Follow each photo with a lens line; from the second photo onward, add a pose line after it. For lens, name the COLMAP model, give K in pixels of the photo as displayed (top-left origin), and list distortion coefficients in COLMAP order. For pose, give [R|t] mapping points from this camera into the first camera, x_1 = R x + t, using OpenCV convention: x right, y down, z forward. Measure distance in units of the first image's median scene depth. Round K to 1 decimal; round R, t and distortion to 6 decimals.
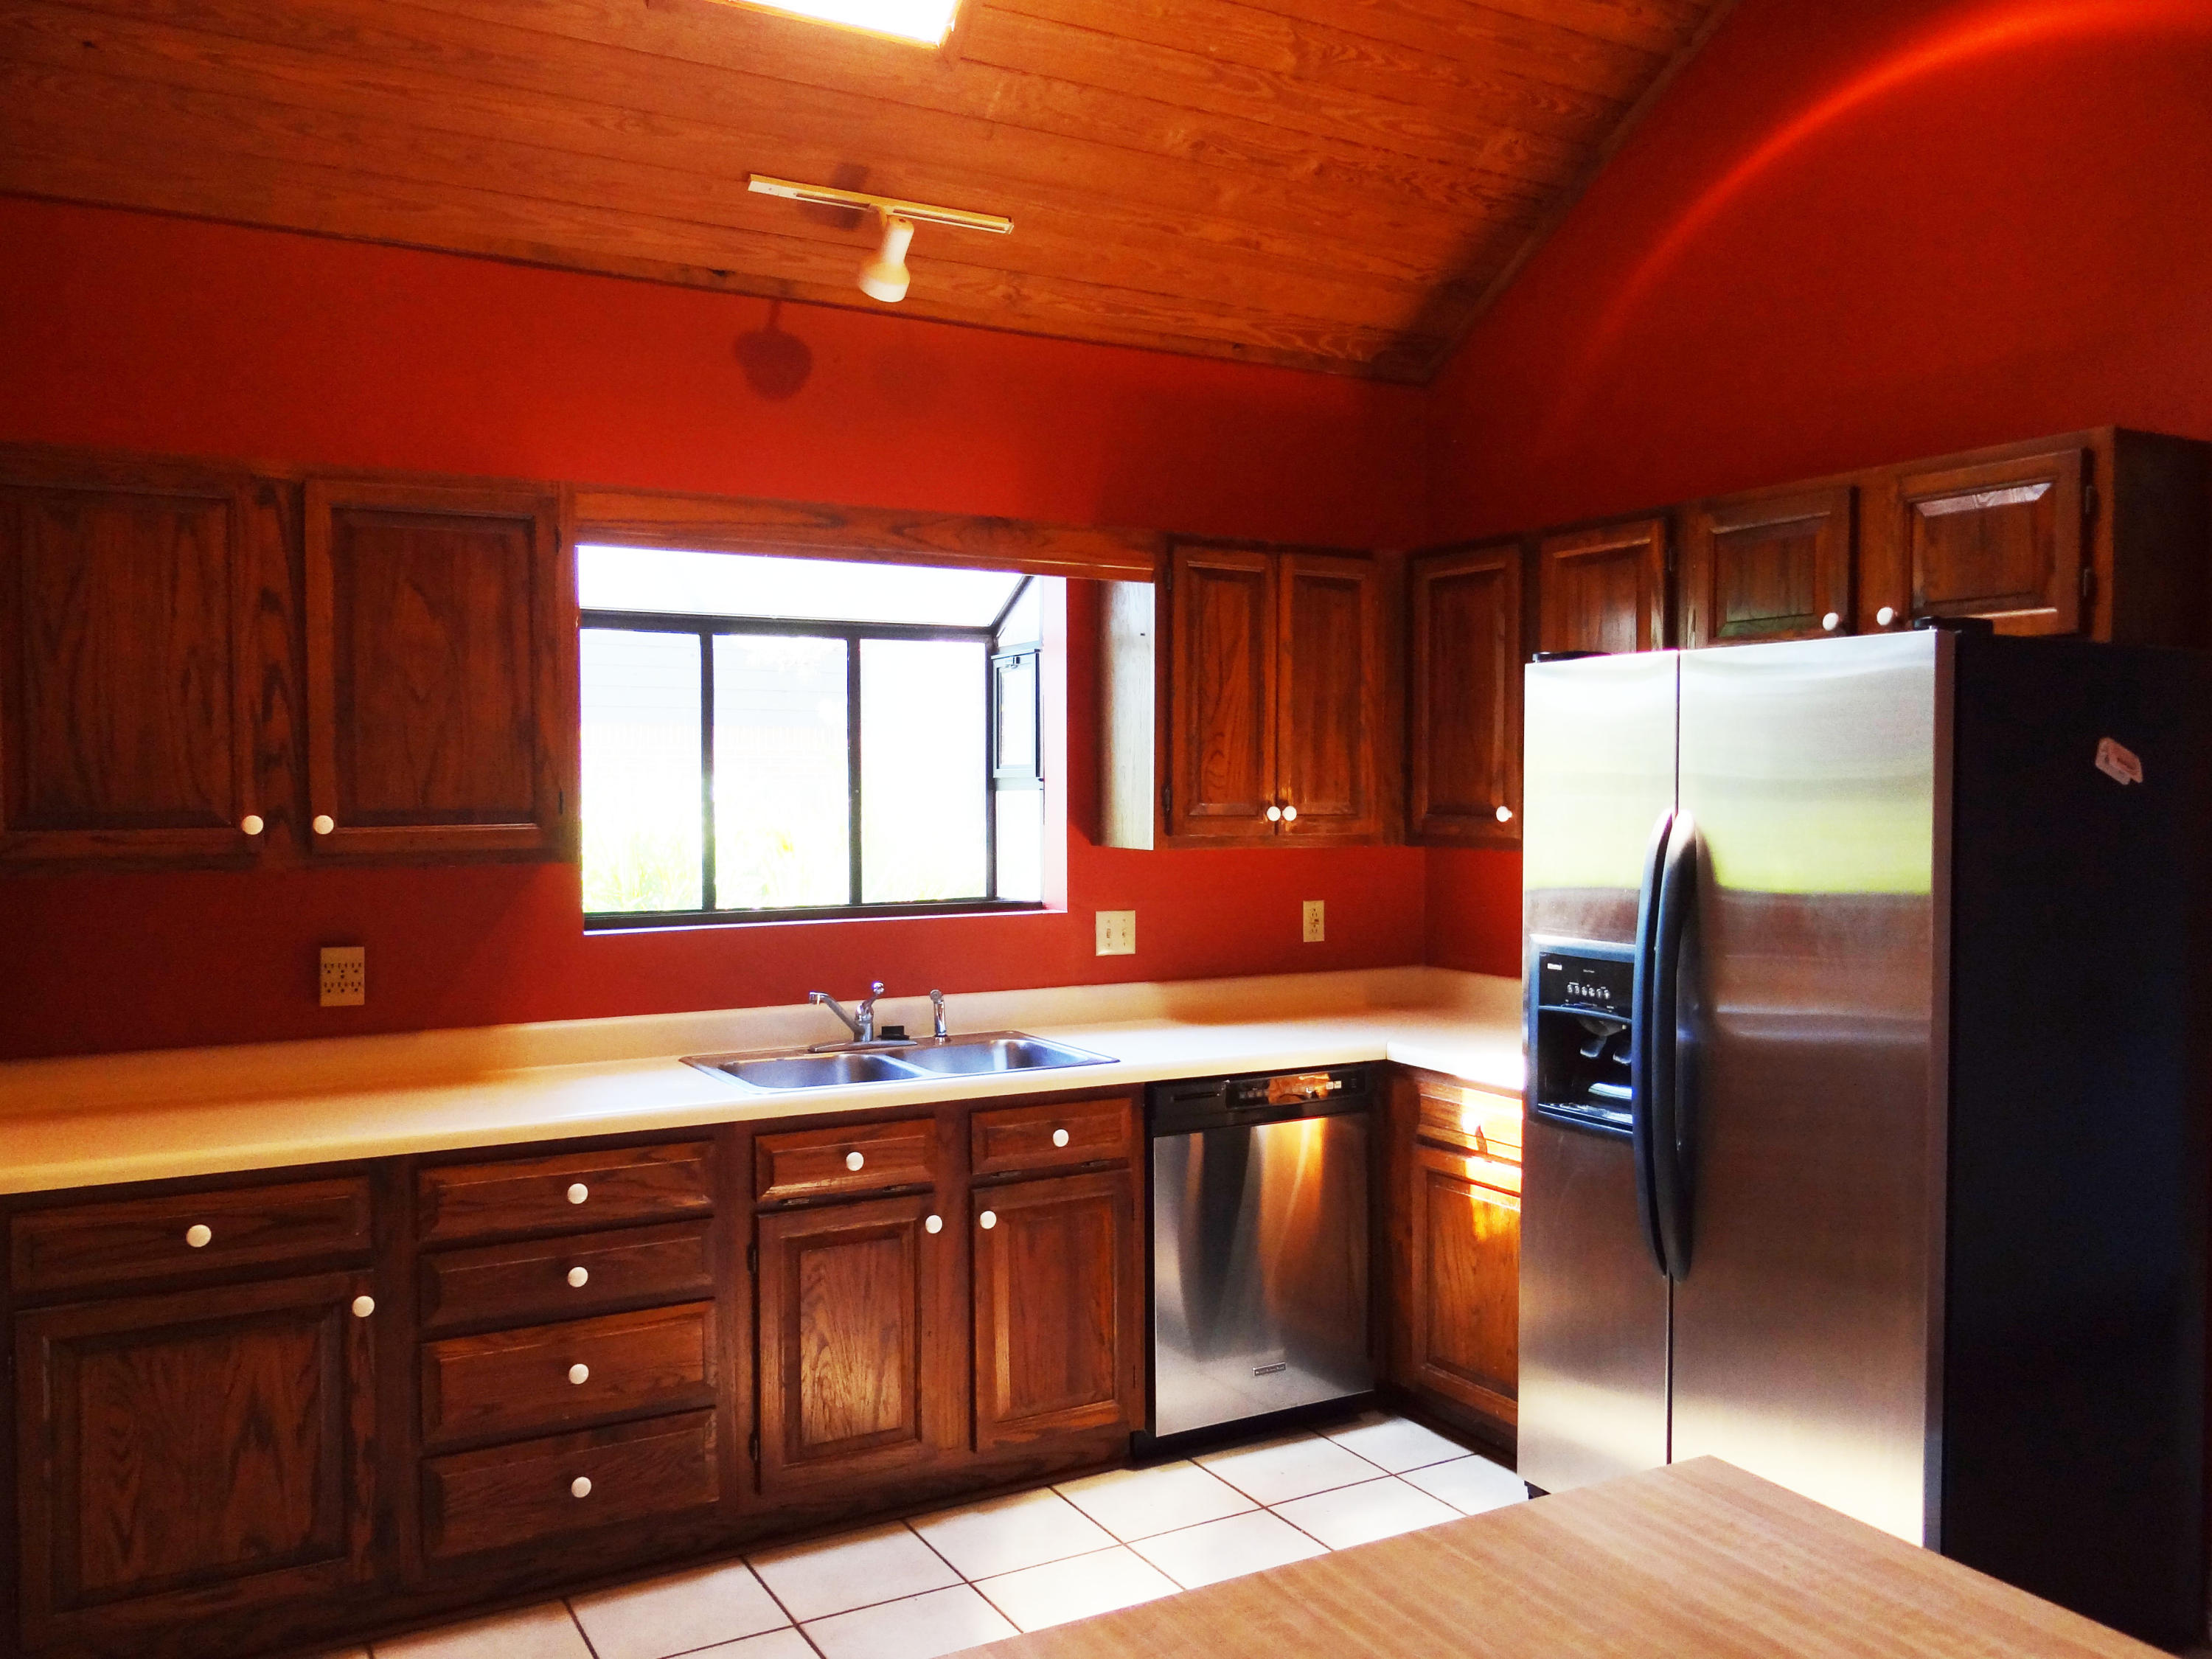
lens RADIAL K [[1732.6, 0, 1106.0], [0, 1732.6, 829.5], [0, 0, 1]] dist [-0.007688, 0.003226]
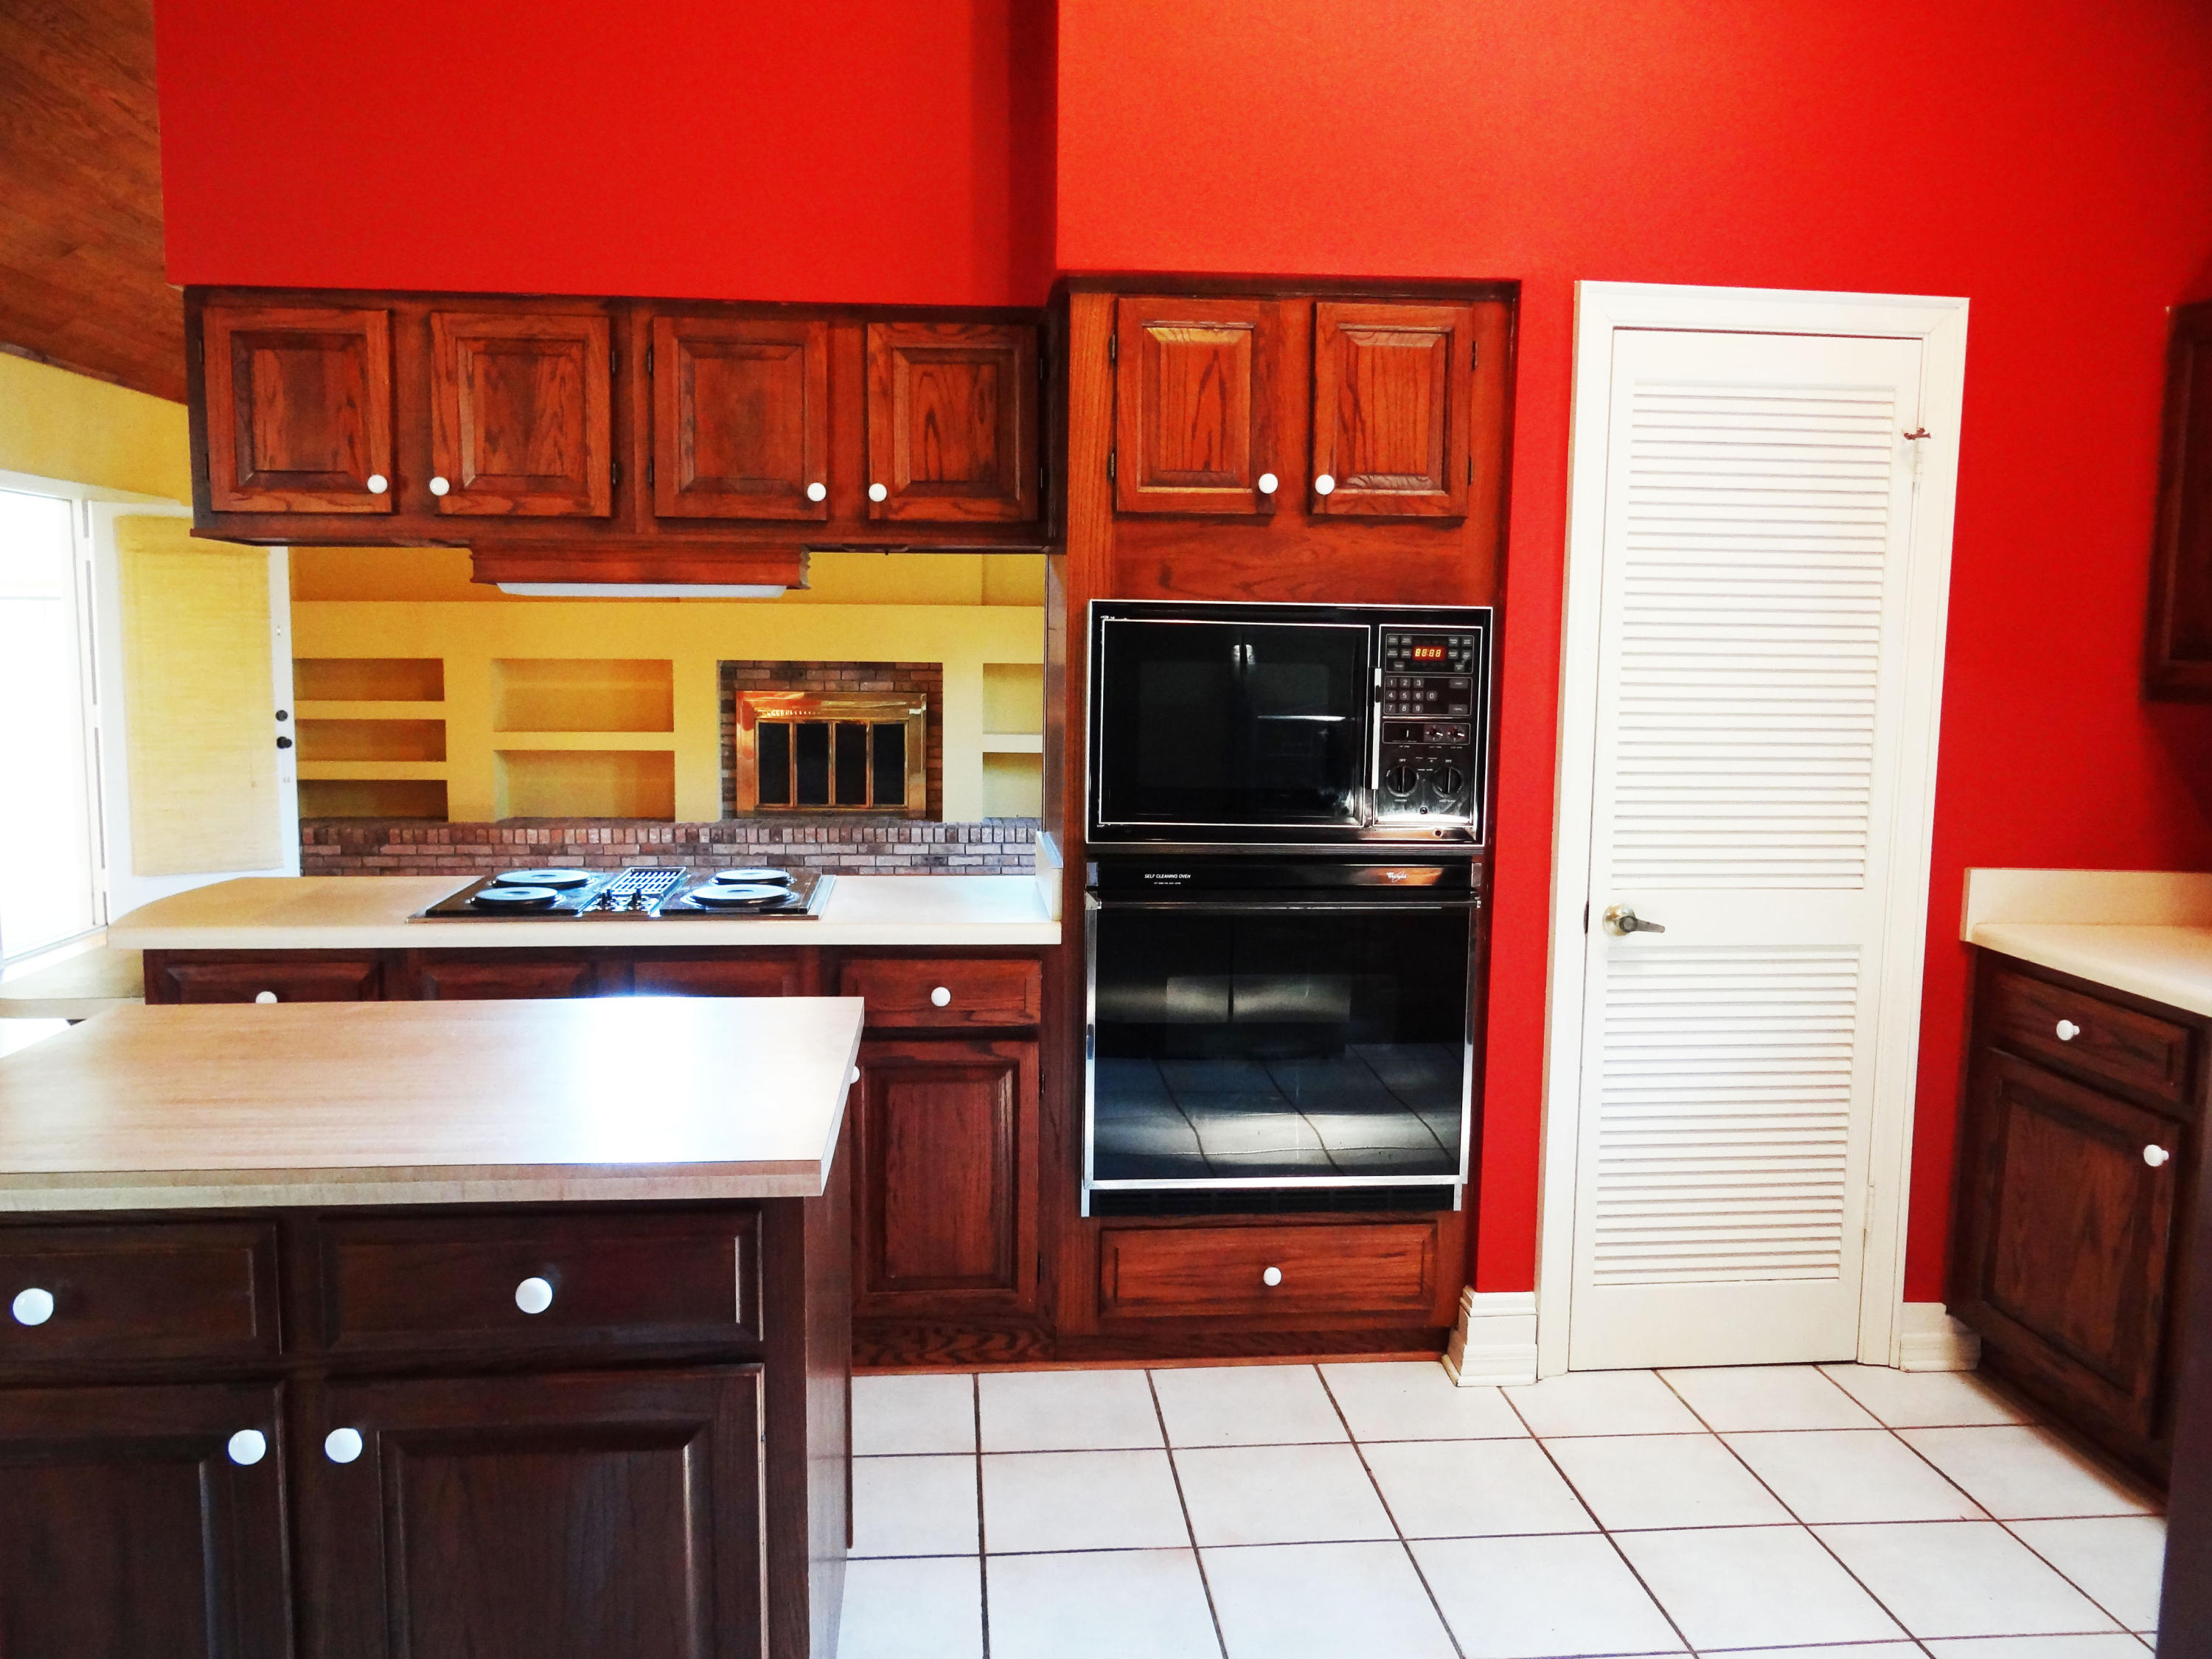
lens RADIAL K [[1761.1, 0, 1059.6], [0, 1761.1, 878.9], [0, 0, 1]] dist [0.008149, 0.003395]
pose [[-0.432691, 0.123854, -0.892994, 0.522132], [-0.041008, 0.986789, 0.156732, -0.006785], [0.900609, 0.104437, -0.421896, 0.624765]]
